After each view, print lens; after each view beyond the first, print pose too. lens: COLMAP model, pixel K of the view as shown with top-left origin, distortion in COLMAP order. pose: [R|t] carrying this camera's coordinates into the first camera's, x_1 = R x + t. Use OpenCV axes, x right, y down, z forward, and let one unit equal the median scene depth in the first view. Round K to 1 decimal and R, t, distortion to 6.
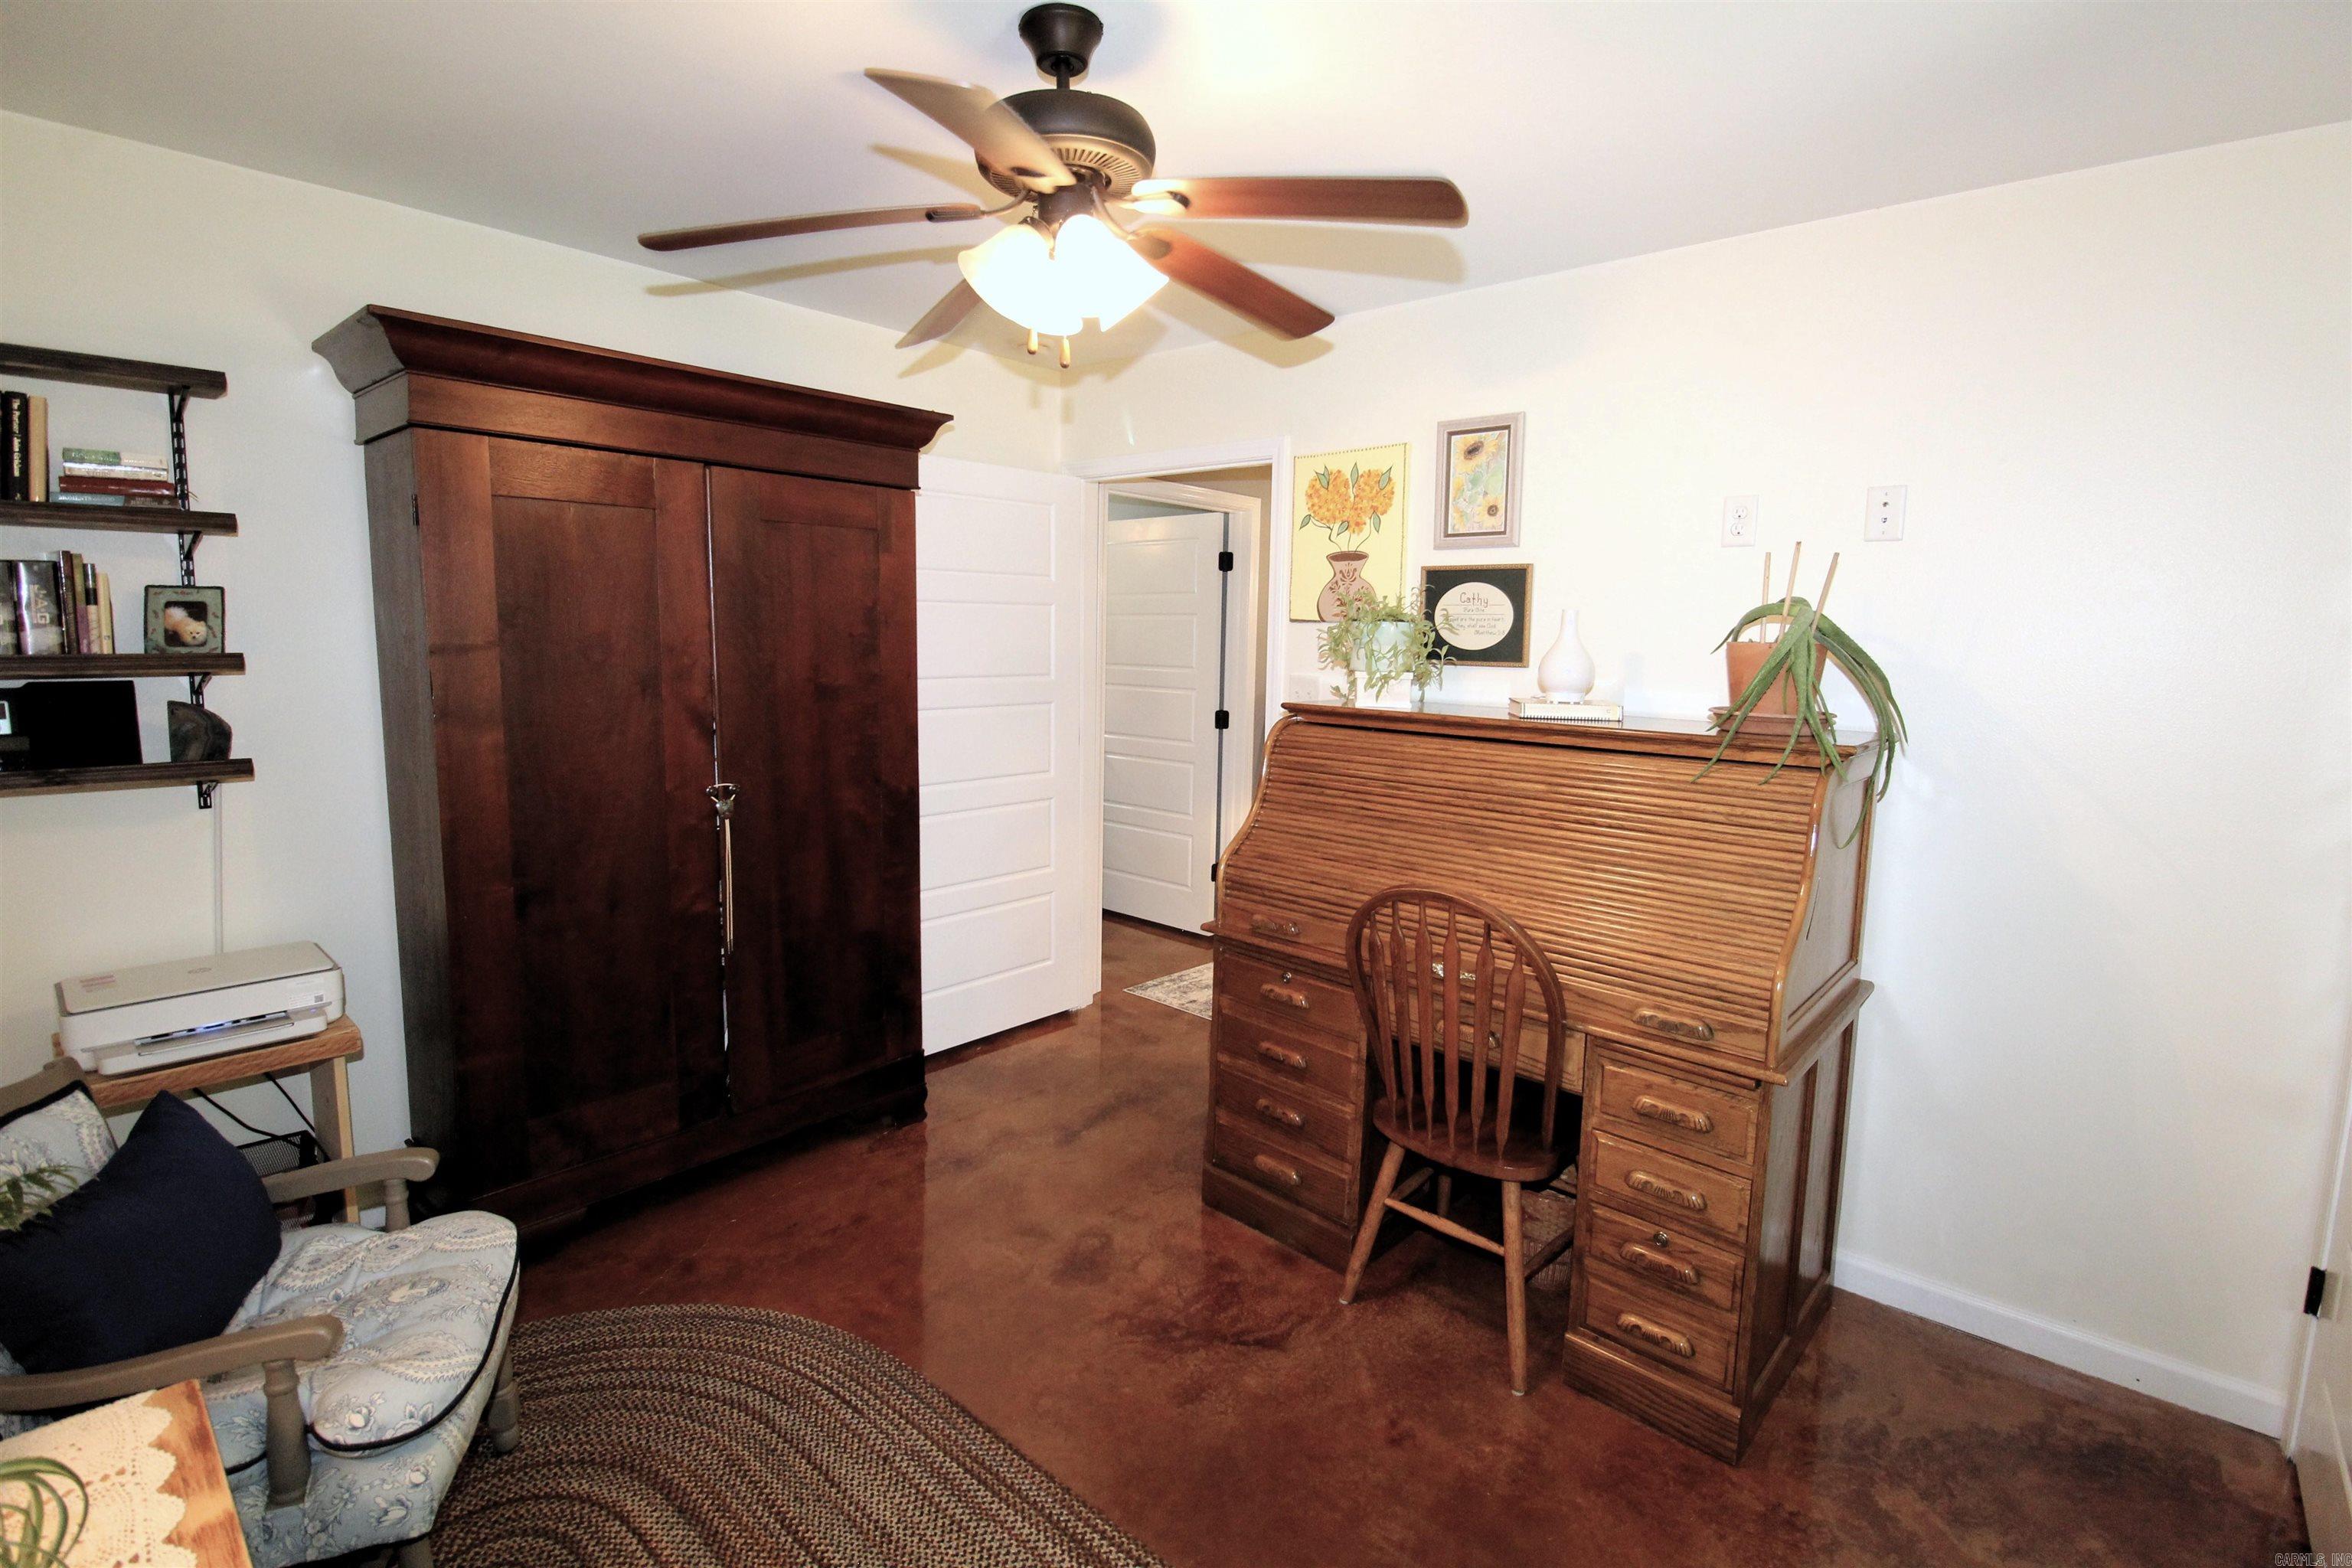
lens RADIAL K [[1092.1, 0, 1185.0], [0, 1092.1, 757.9], [0, 0, 1]] dist [0.010083, -0.022312]
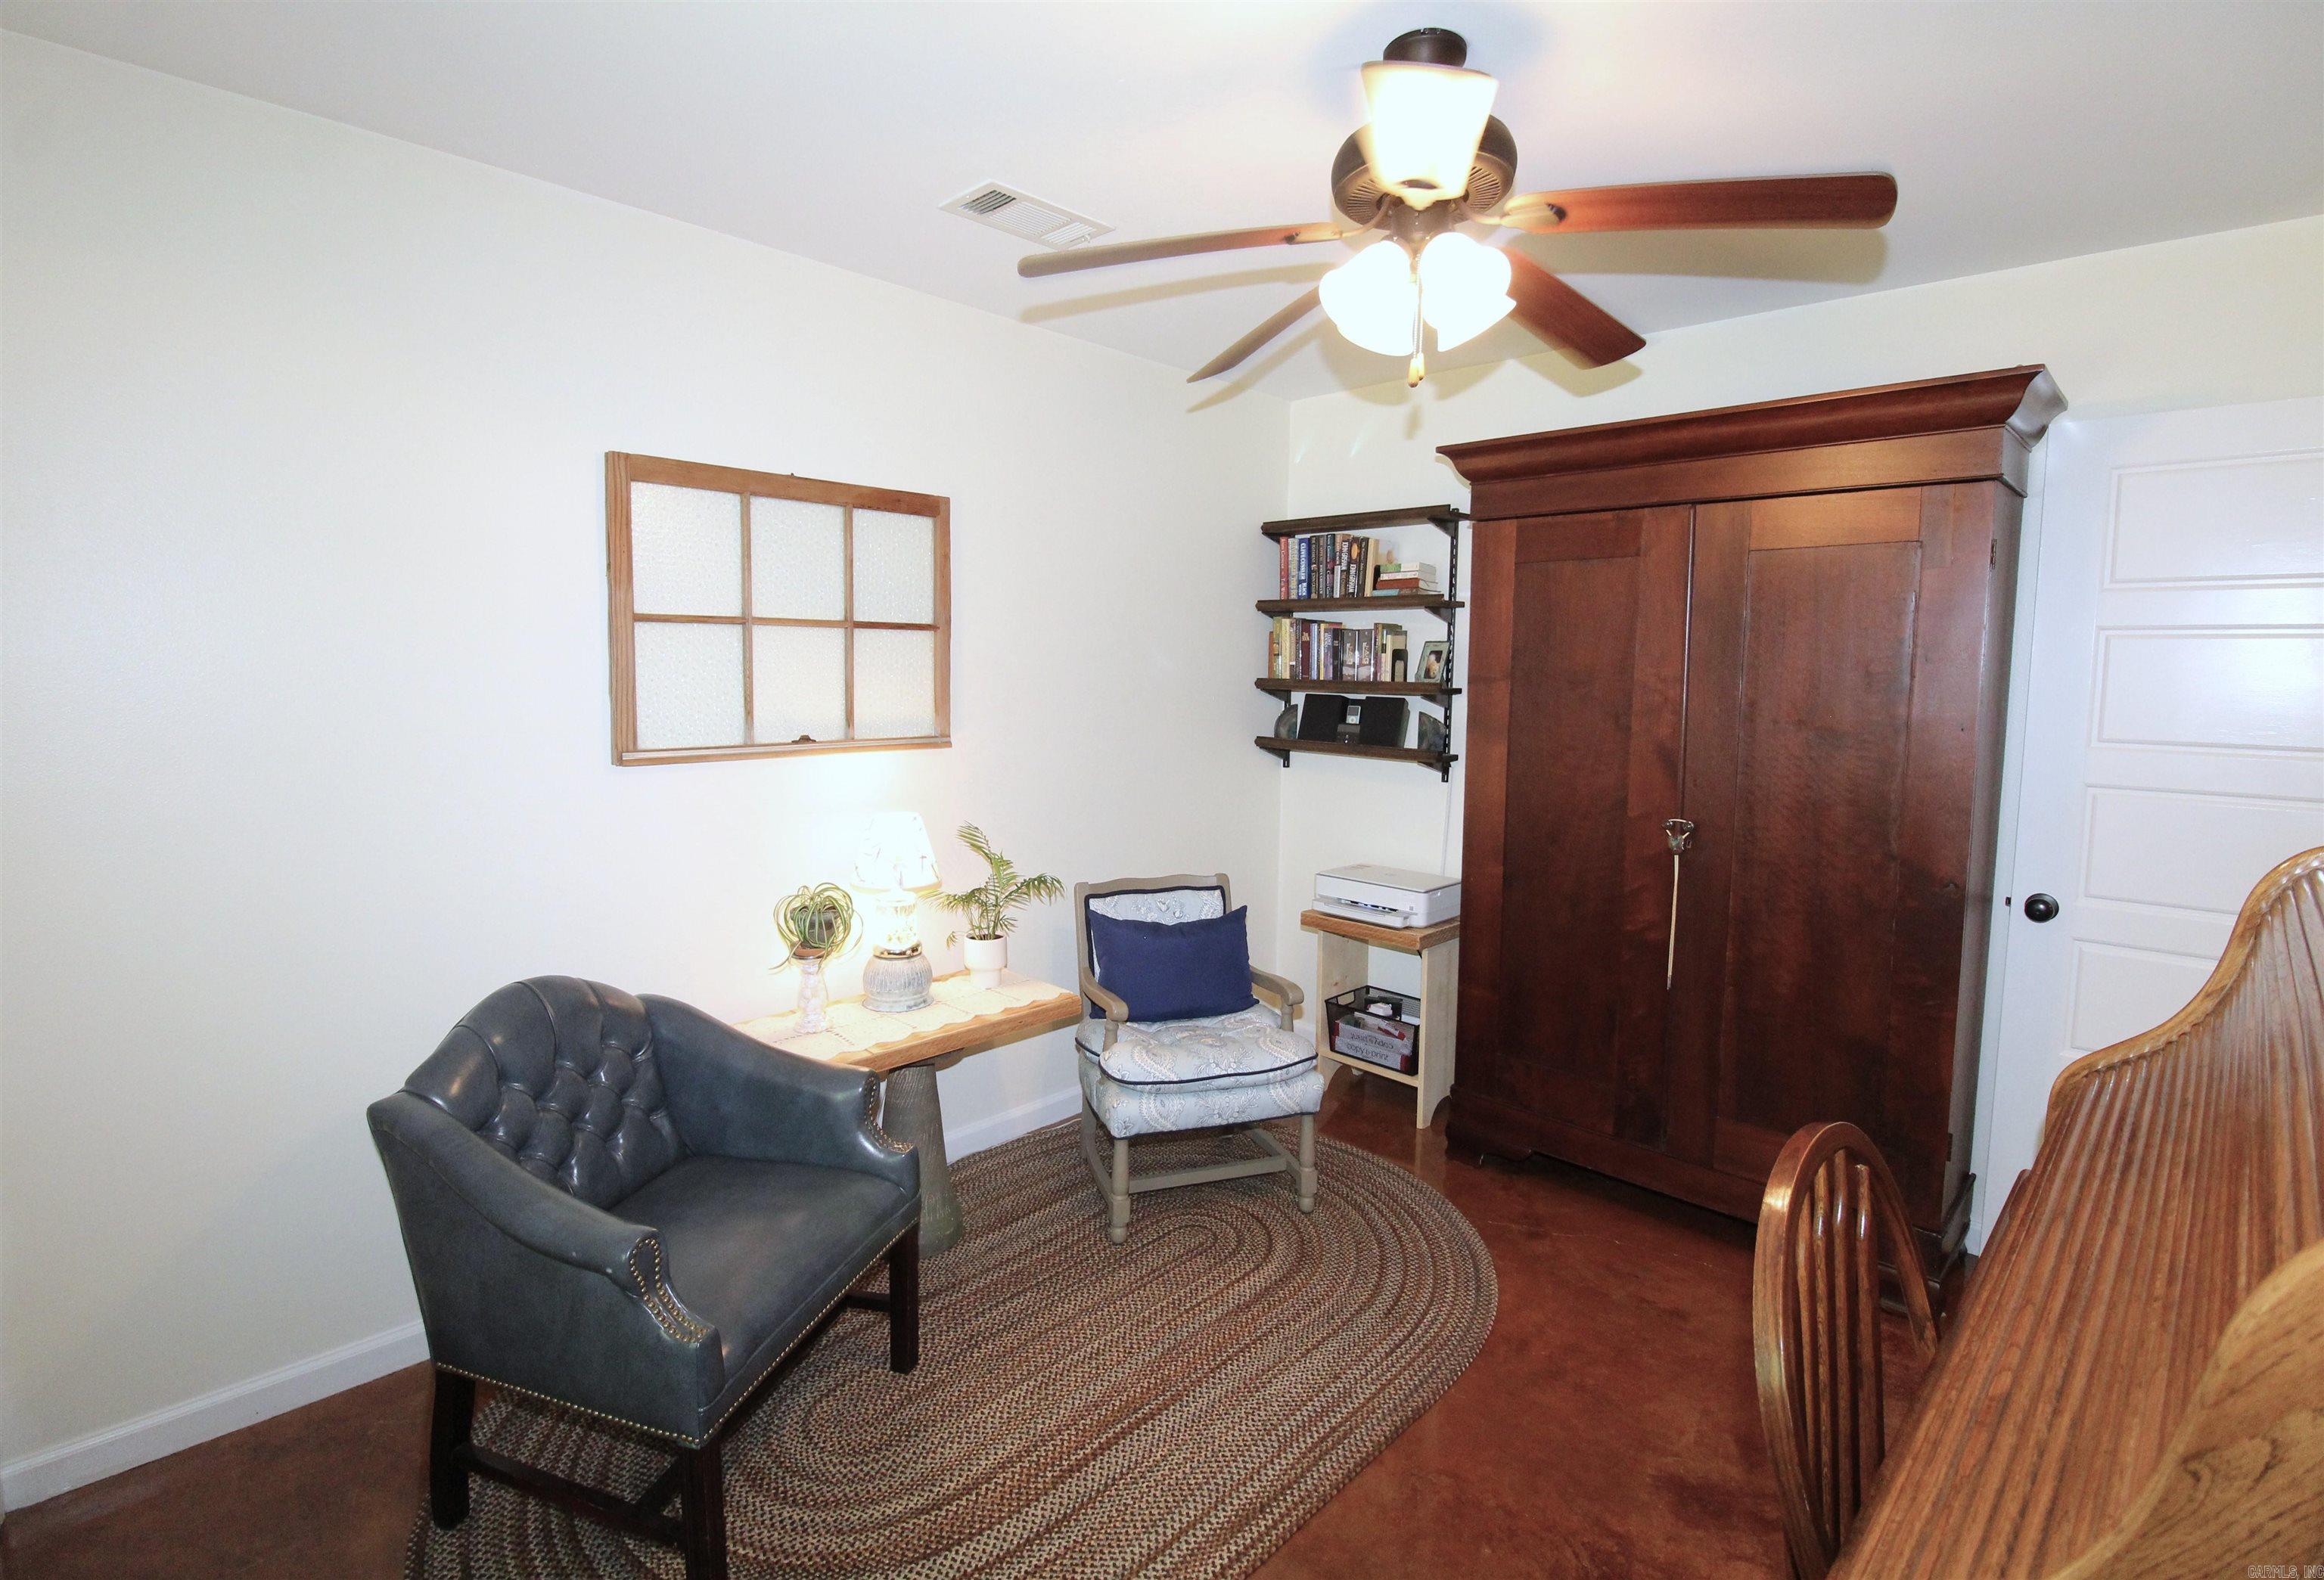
lens RADIAL K [[1108.3, 0, 1159.1], [0, 1108.3, 755.4], [0, 0, 1]] dist [-0.000534, -0.000023]
pose [[-0.054017, 0.070117, -0.996075, 0.776012], [-0.130719, 0.988450, 0.076669, -0.065314], [0.989947, 0.134347, -0.044228, 0.707253]]
